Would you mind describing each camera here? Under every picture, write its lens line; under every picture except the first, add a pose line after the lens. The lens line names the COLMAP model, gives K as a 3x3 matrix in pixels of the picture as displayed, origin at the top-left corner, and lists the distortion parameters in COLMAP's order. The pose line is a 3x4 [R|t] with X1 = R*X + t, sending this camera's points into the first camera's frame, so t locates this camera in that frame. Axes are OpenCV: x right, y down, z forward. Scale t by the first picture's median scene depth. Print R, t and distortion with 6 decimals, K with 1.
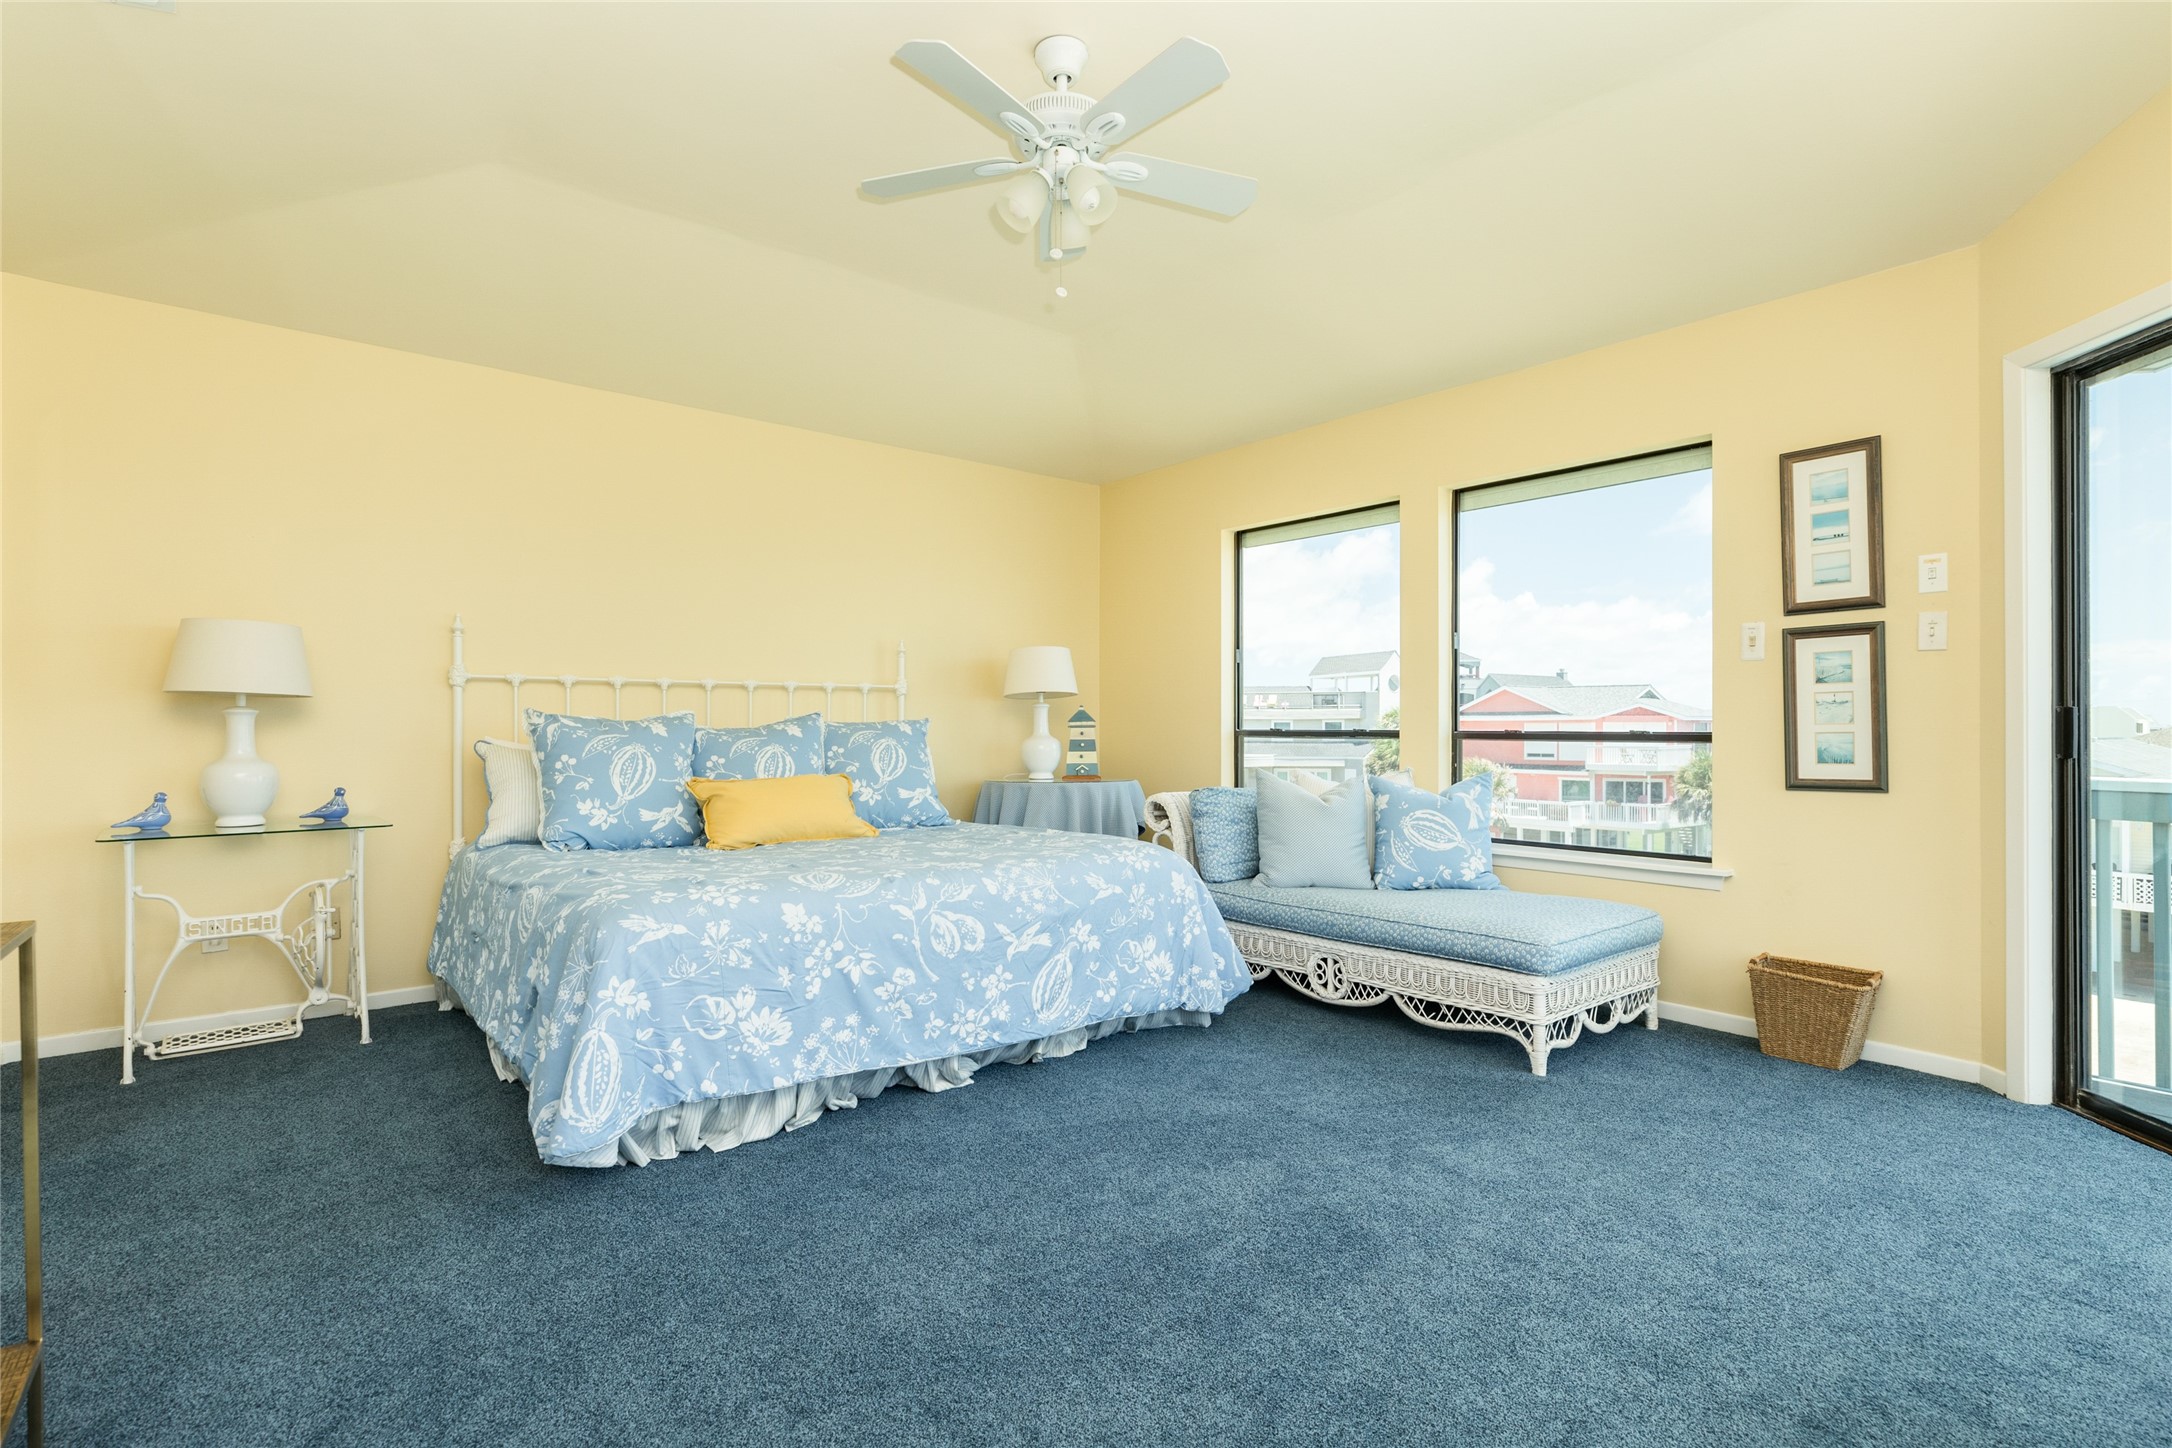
lens RADIAL K [[1032.0, 0, 1125.5], [0, 1032.0, 722.9], [0, 0, 1]] dist [0.000822, 0.000350]
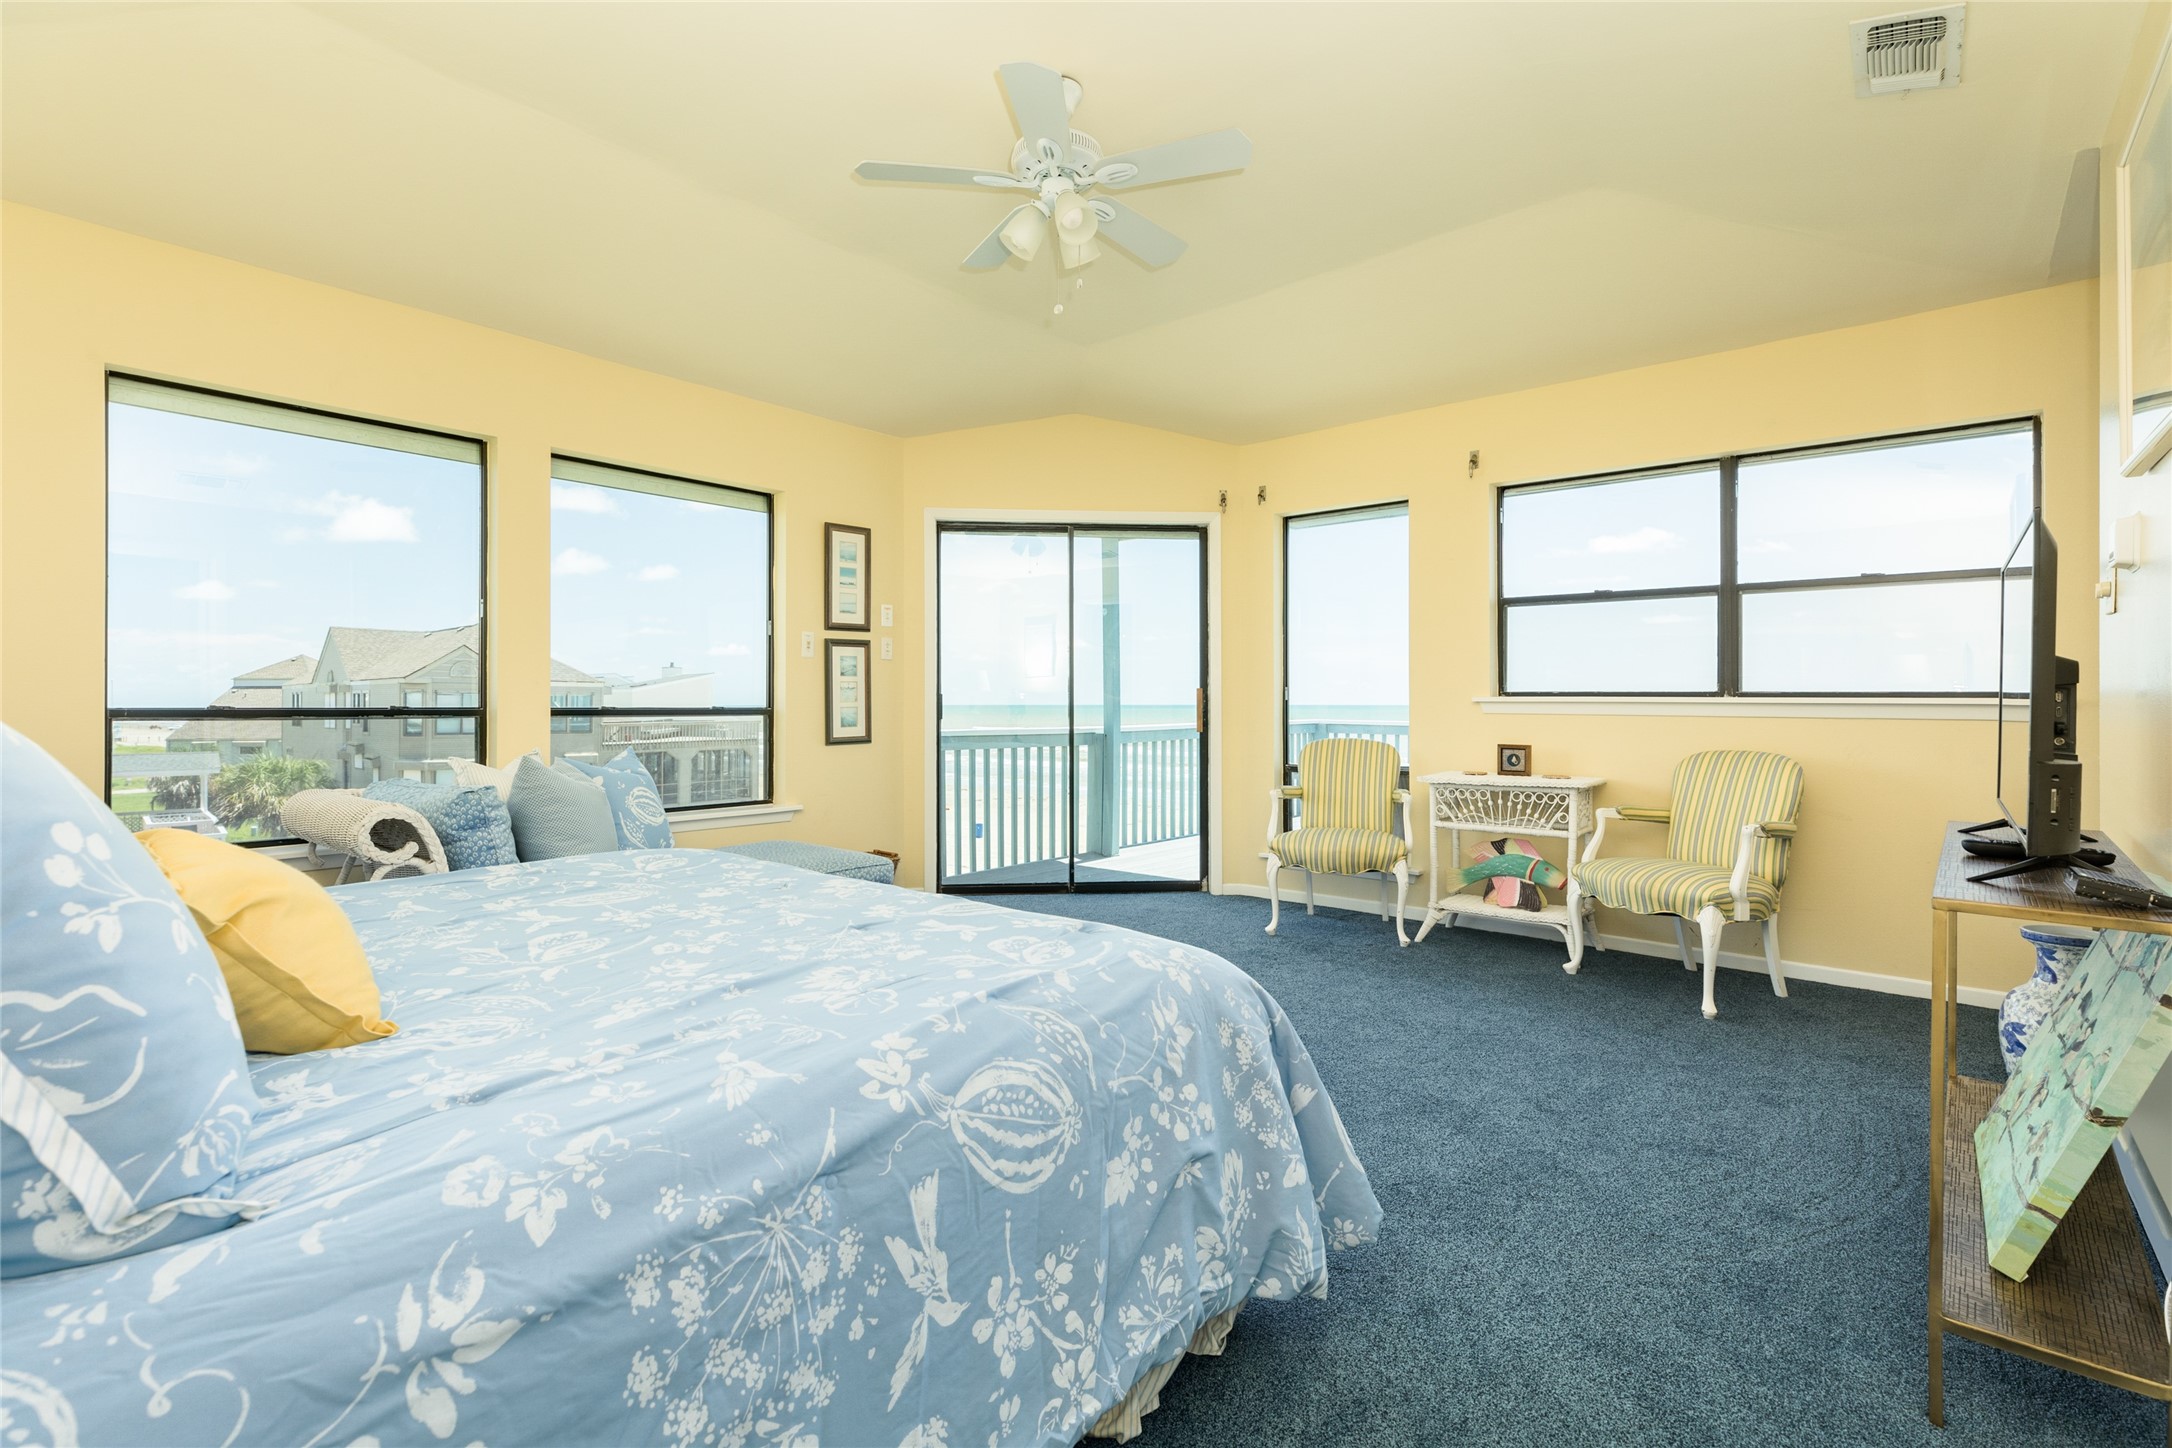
lens RADIAL K [[982.1, 0, 1087.5], [0, 982.1, 691.2], [0, 0, 1]] dist [0.001060, 0.000102]
pose [[-0.151150, 0.009937, 0.988461, -0.862244], [-0.008726, 0.999897, -0.011386, -0.001398], [-0.988472, -0.010346, -0.151047, 0.869600]]
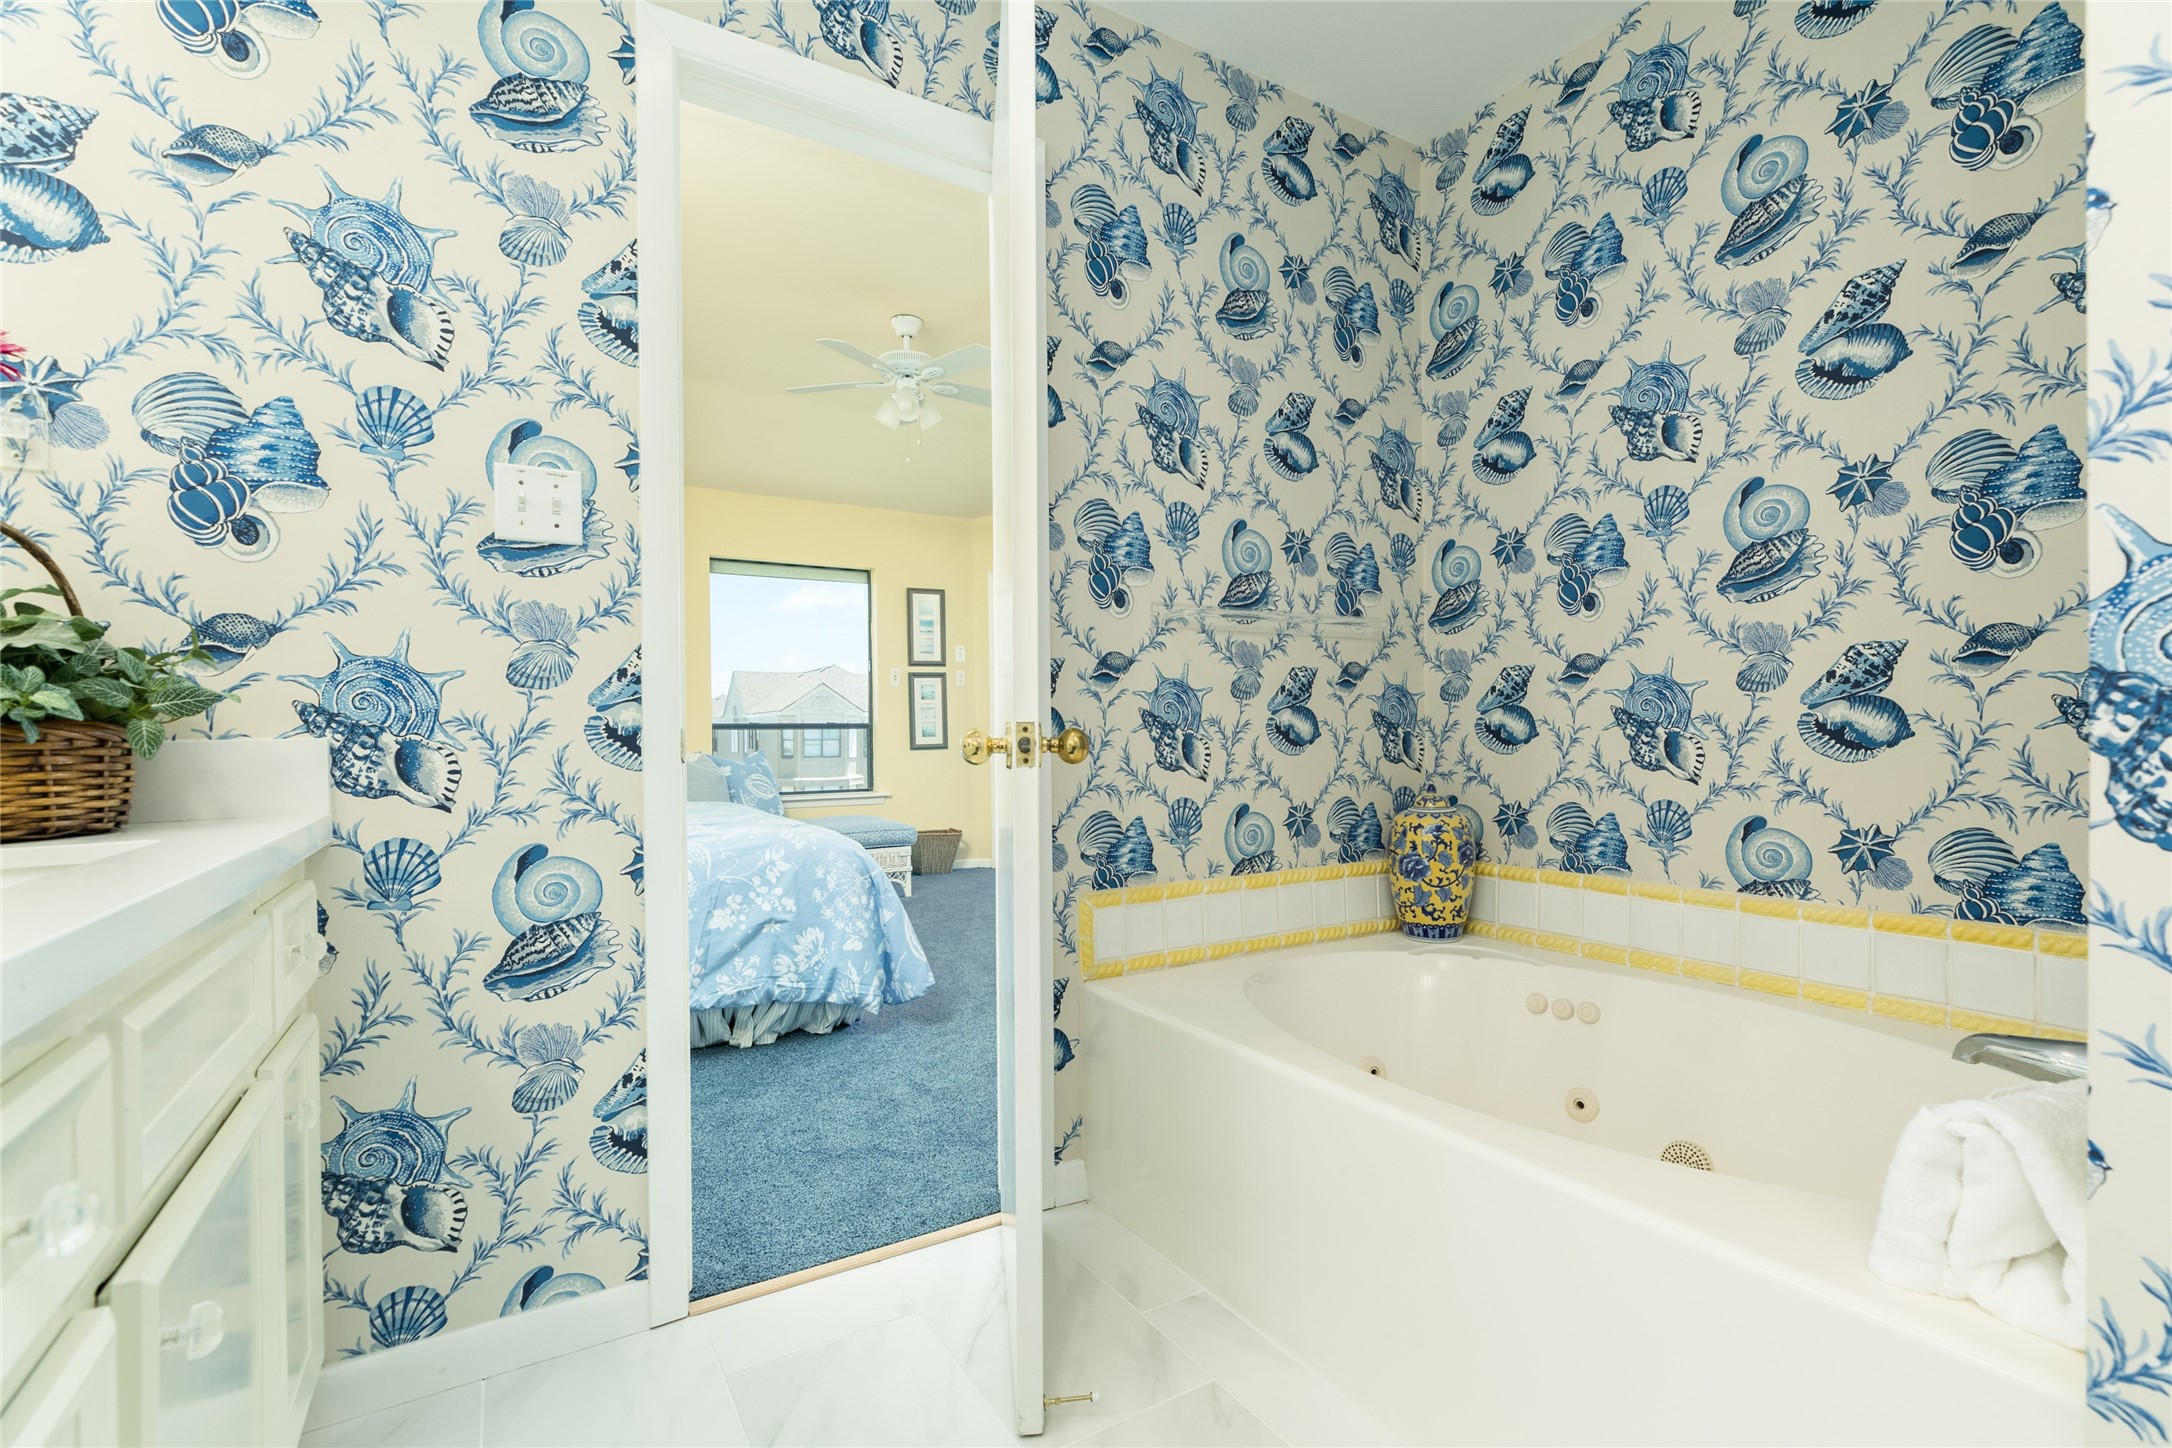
lens RADIAL K [[968.3, 0, 1089.6], [0, 968.3, 733.1], [0, 0, 1]] dist [0.000633, 0.000173]
pose [[0.162169, -0.006074, 0.986744, -1.260224], [0.000739, 0.999982, 0.006034, 0.019656], [-0.986763, -0.000249, 0.162170, 0.341981]]
